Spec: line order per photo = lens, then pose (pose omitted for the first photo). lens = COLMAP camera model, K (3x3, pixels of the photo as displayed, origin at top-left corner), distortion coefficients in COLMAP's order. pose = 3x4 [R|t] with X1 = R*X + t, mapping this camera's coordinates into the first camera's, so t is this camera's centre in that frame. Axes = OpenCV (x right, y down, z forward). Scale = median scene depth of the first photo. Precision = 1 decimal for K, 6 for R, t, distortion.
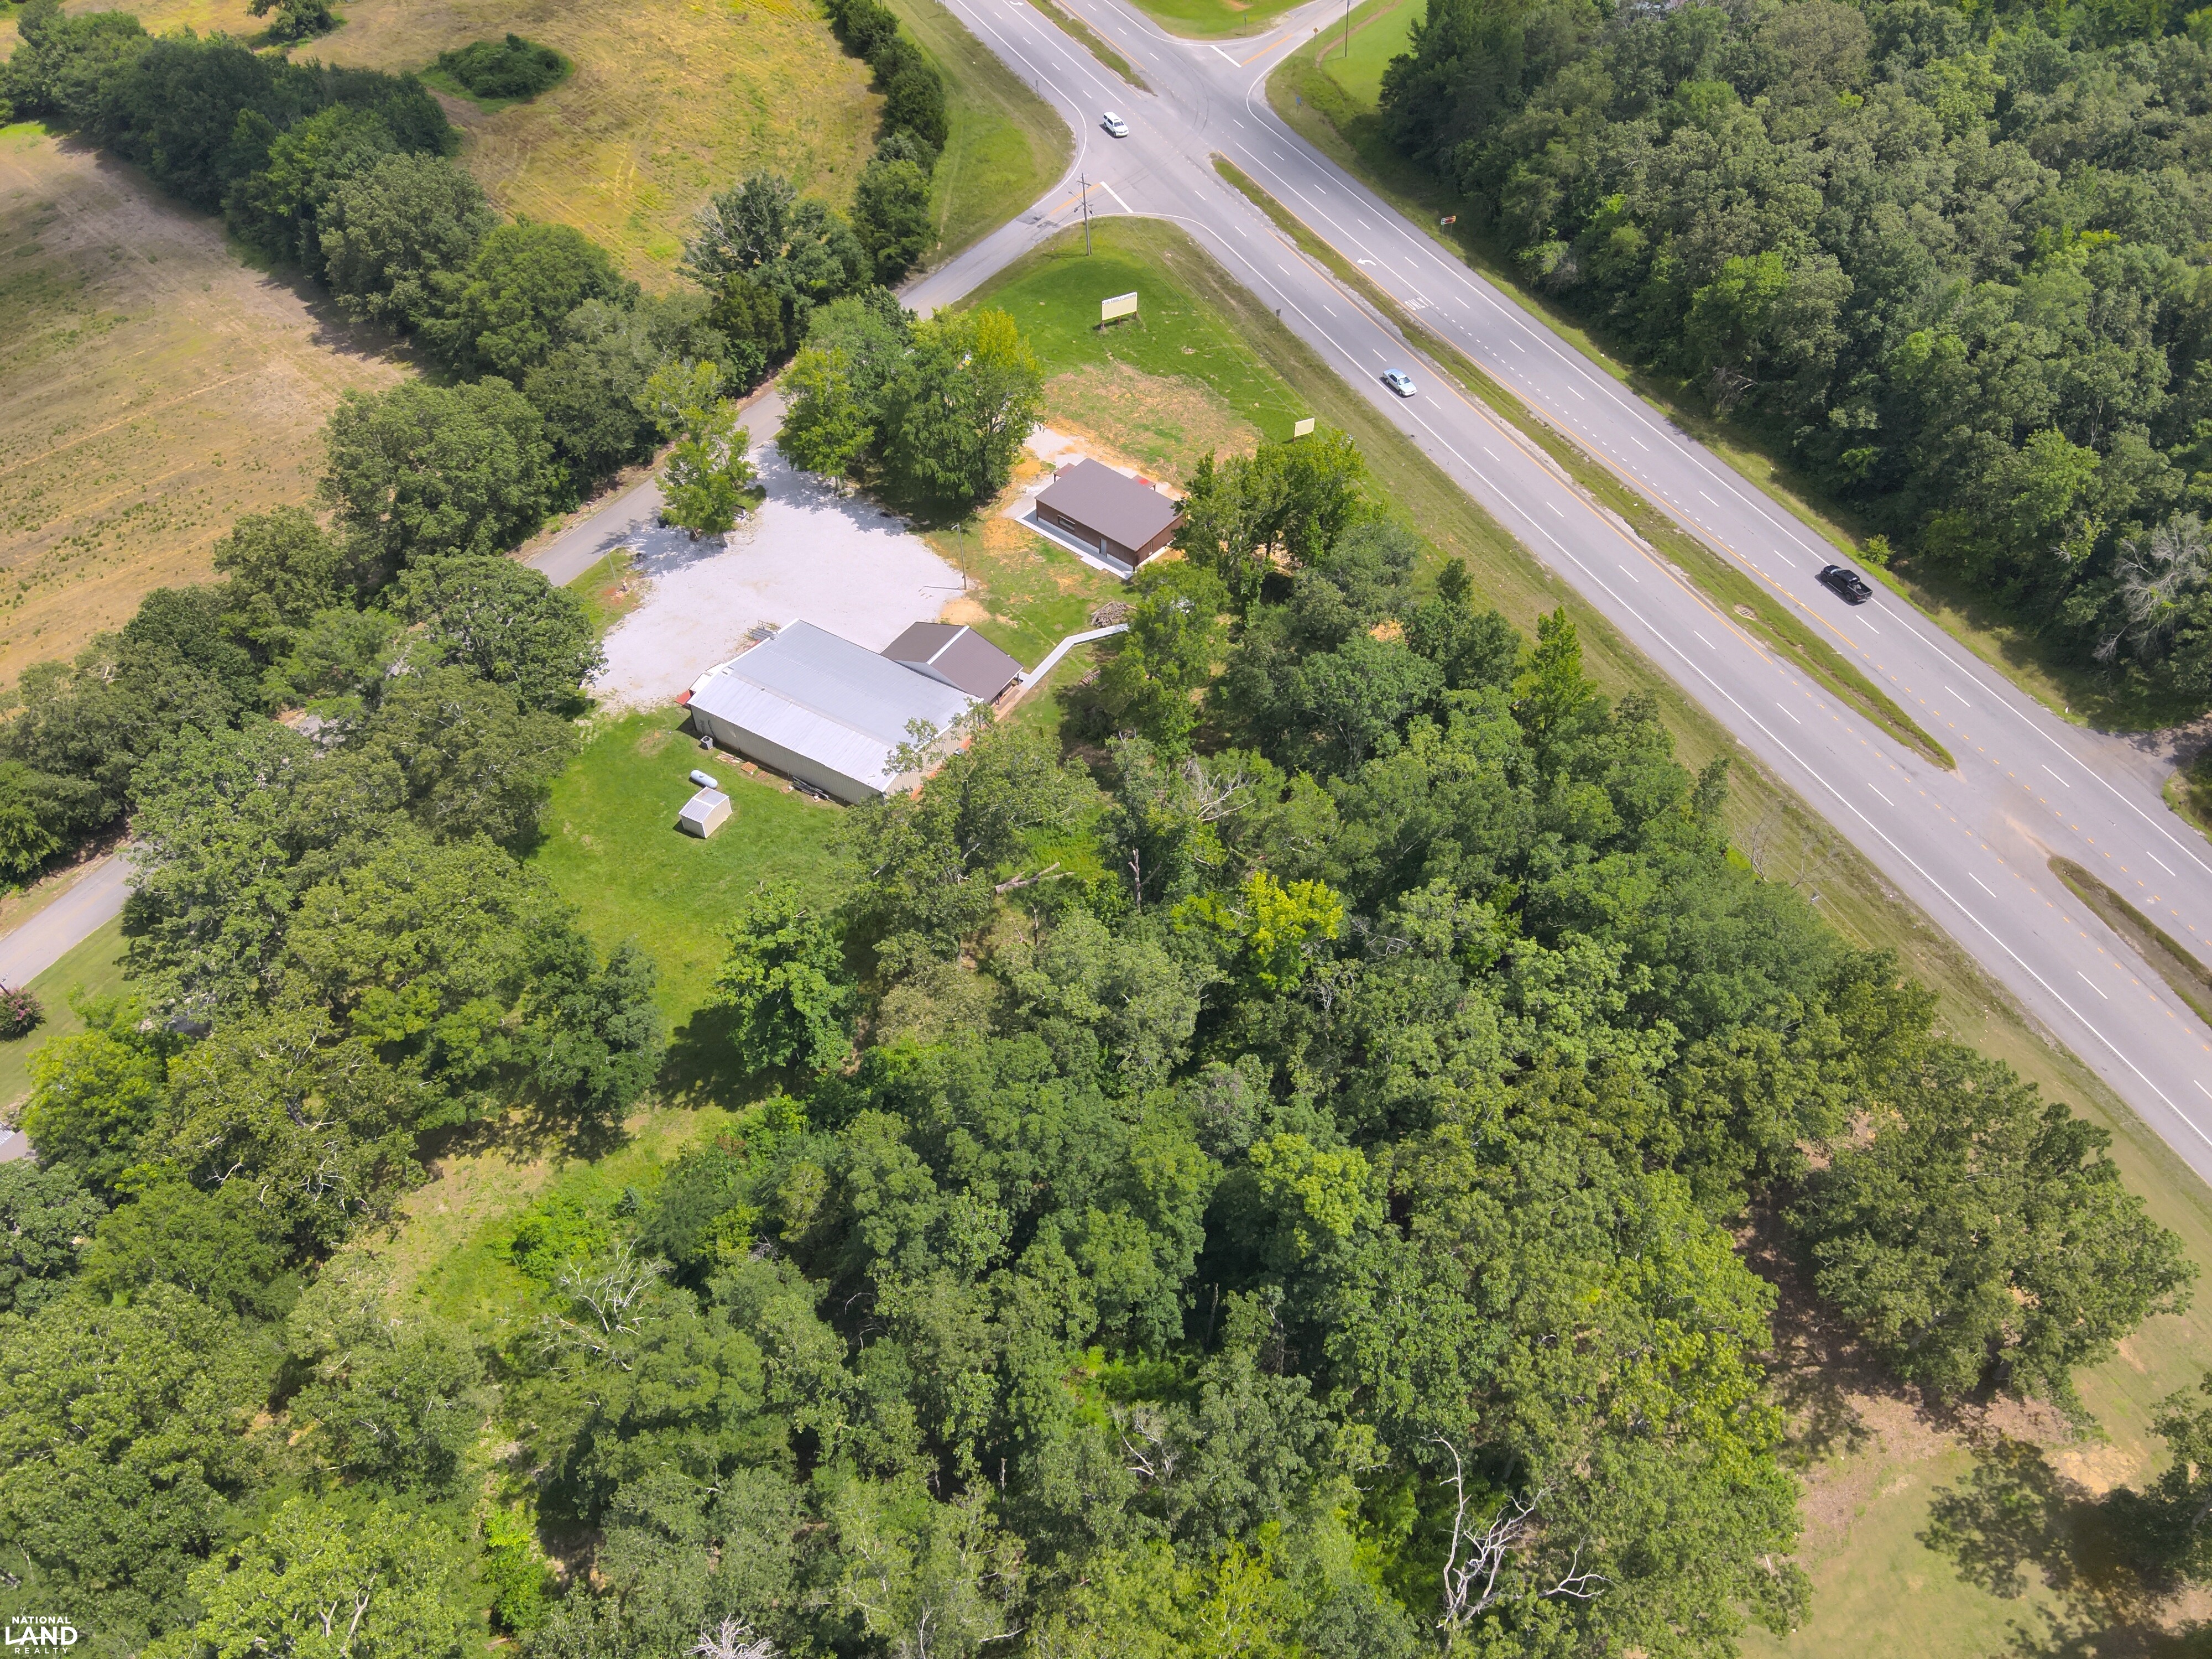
lens RADIAL K [[1600.0, 0, 1096.8], [0, 1600.0, 826.9], [0, 0, 1]] dist [0.125926, -0.244942]
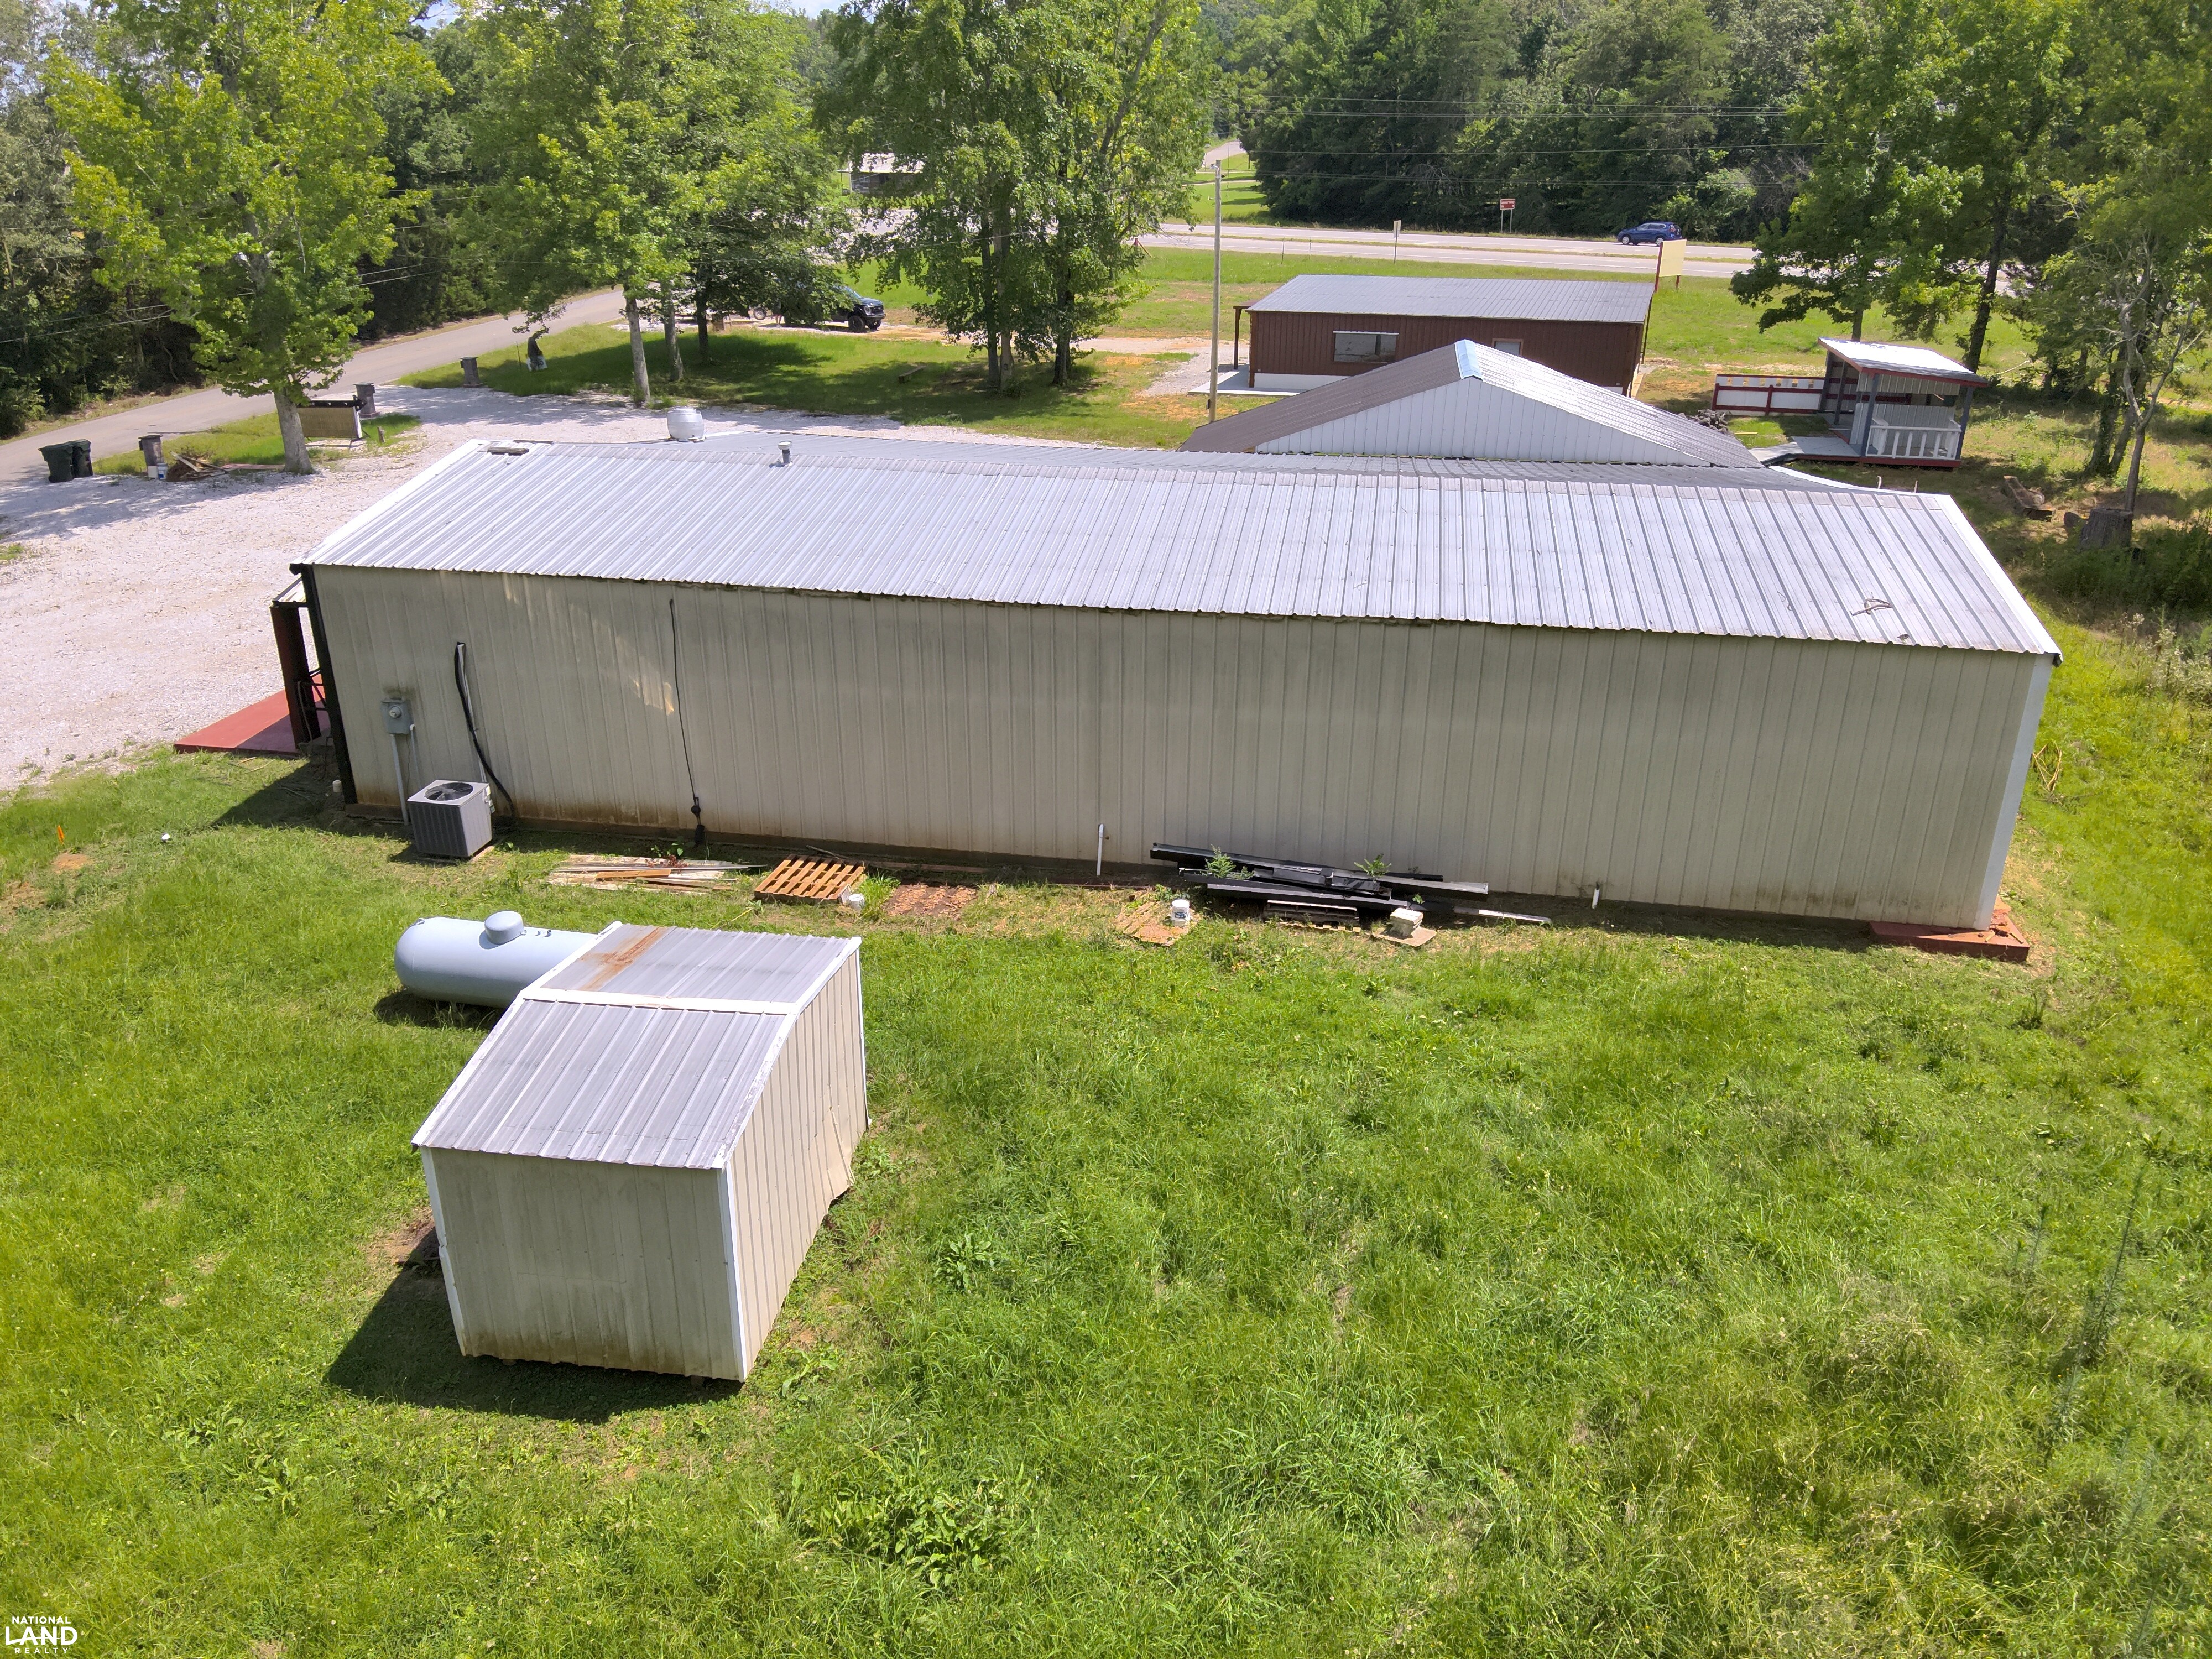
lens RADIAL K [[1600.0, 0, 1096.8], [0, 1600.0, 826.9], [0, 0, 1]] dist [0.125926, -0.244942]
pose [[0.930831, -0.132848, 0.340447, -0.186973], [0.255200, 0.903112, -0.345344, 0.011594], [-0.261584, 0.408339, 0.874548, 0.671299]]
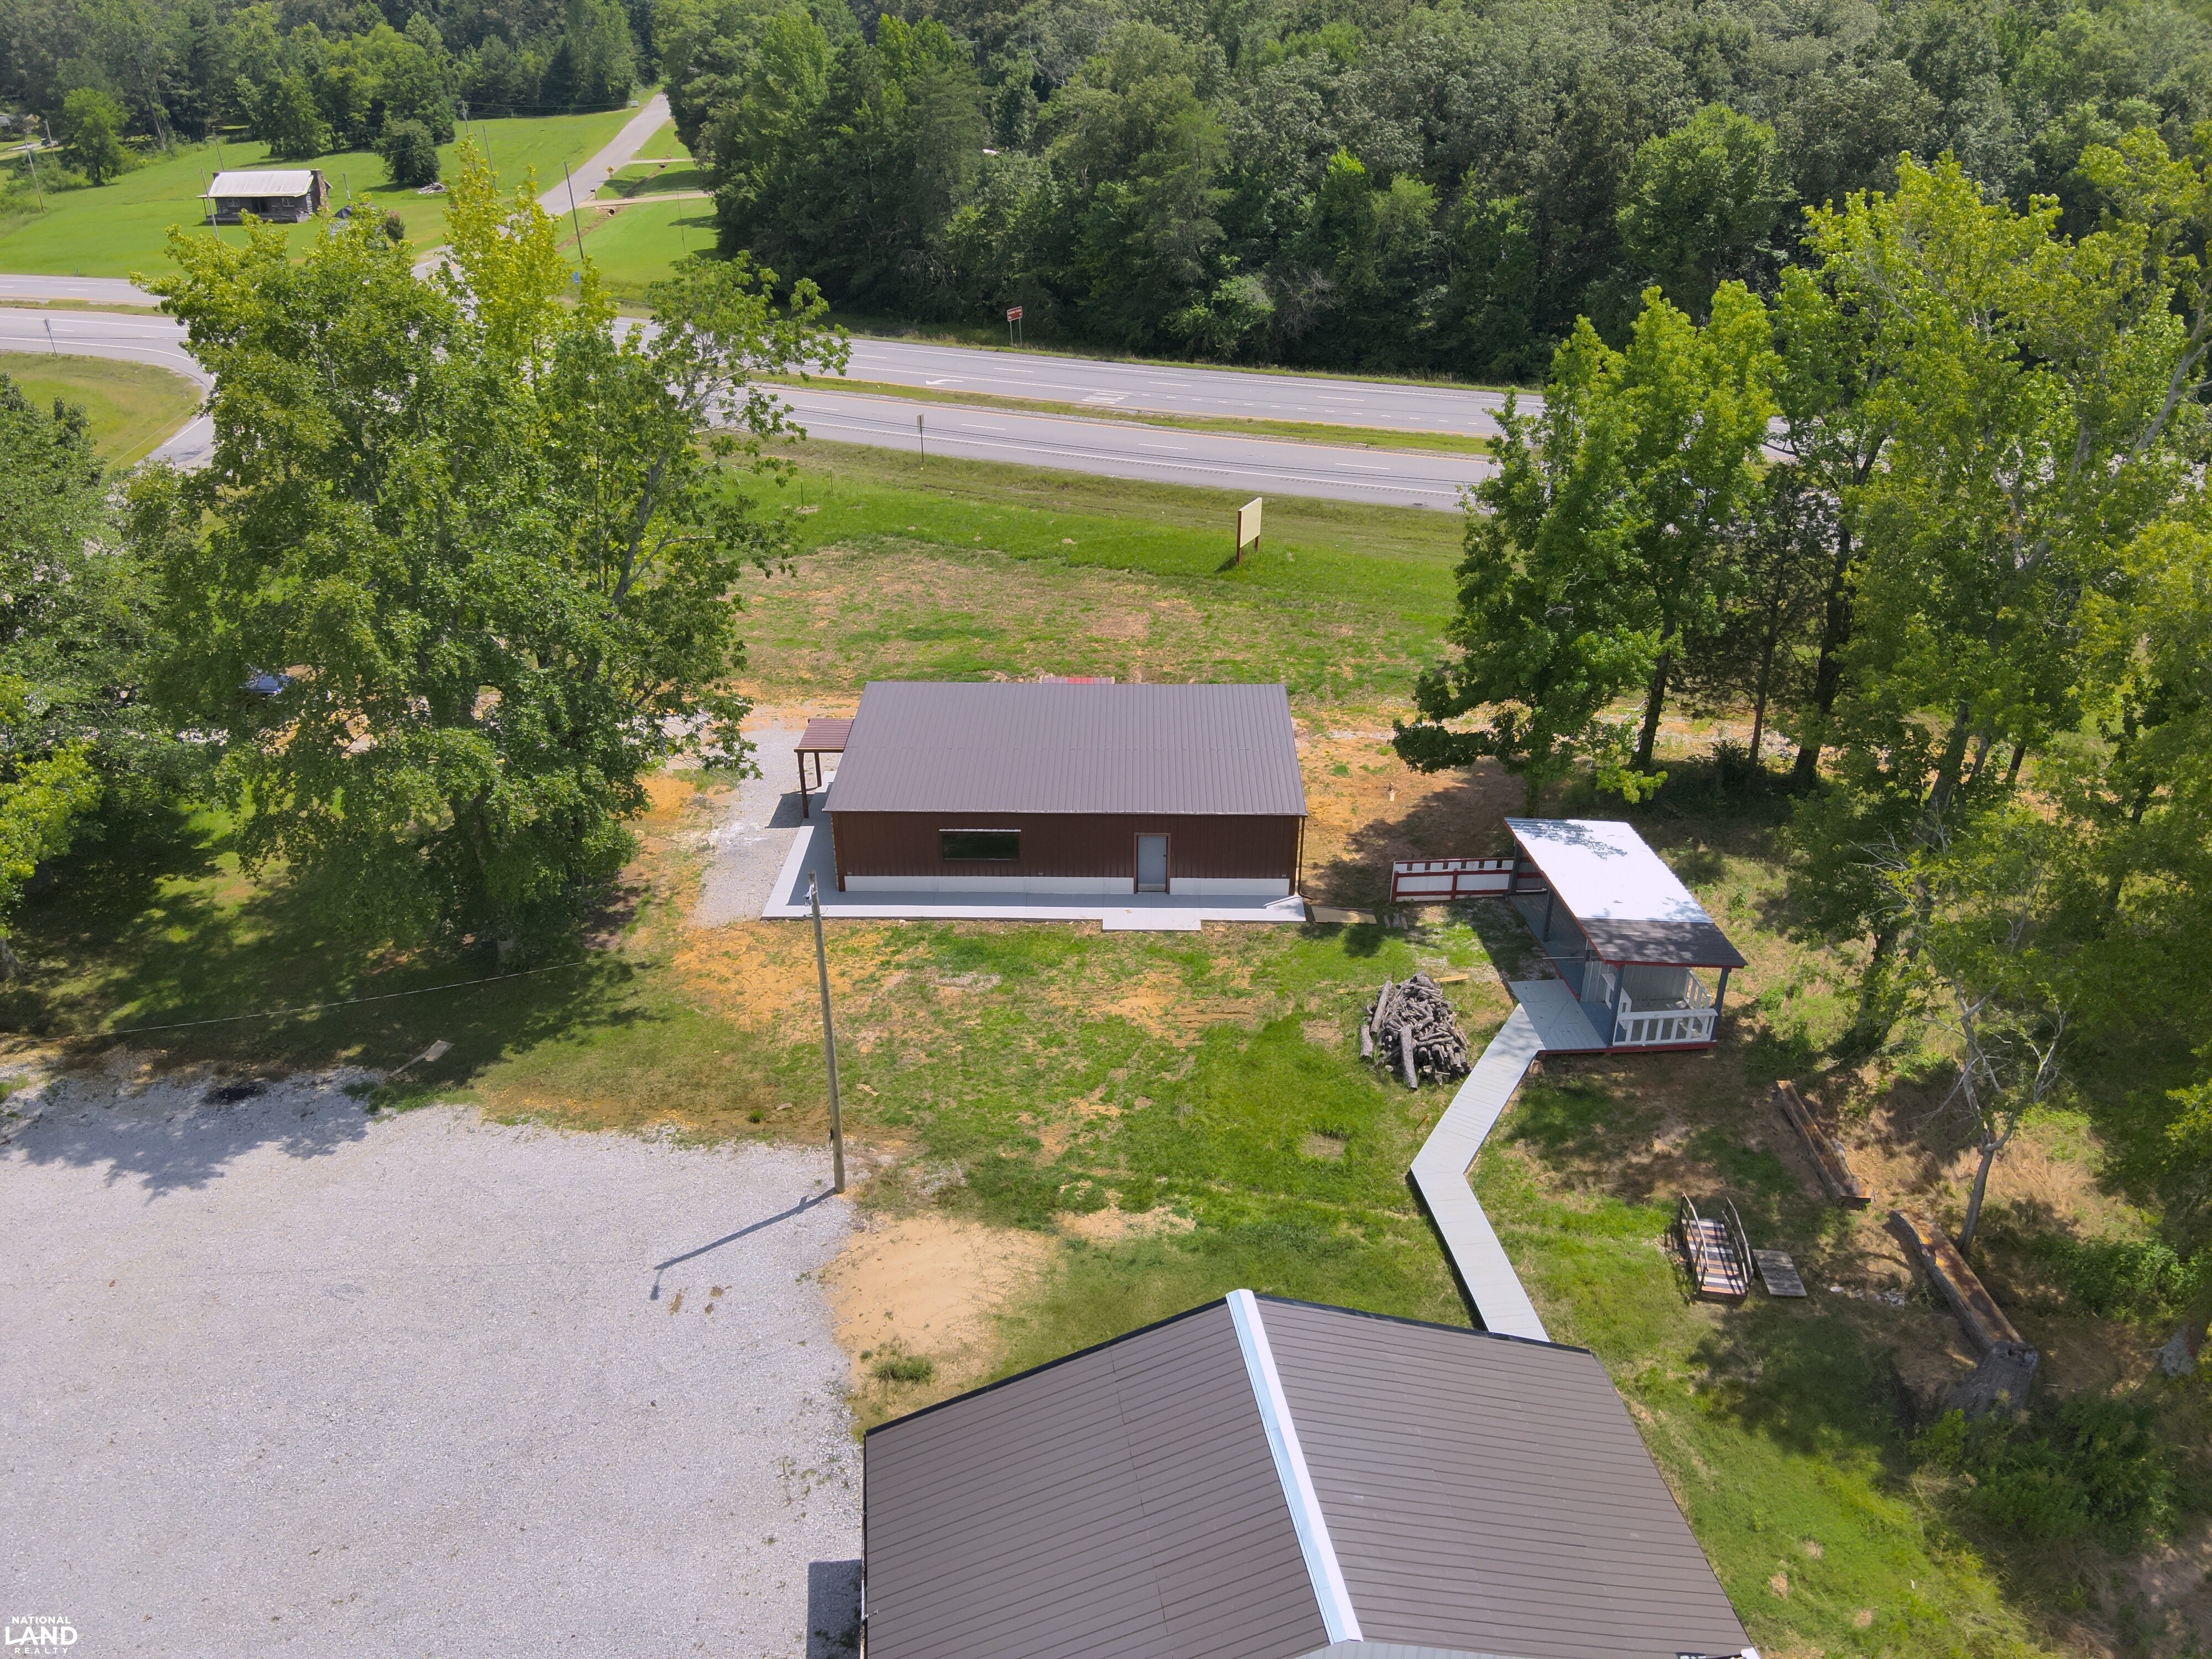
lens RADIAL K [[1600.0, 0, 1096.8], [0, 1600.0, 826.9], [0, 0, 1]] dist [0.125926, -0.244942]
pose [[0.767838, -0.285899, 0.573311, -0.146555], [0.459758, 0.869123, -0.182341, -0.118296], [-0.446147, 0.403593, 0.798790, 0.686882]]
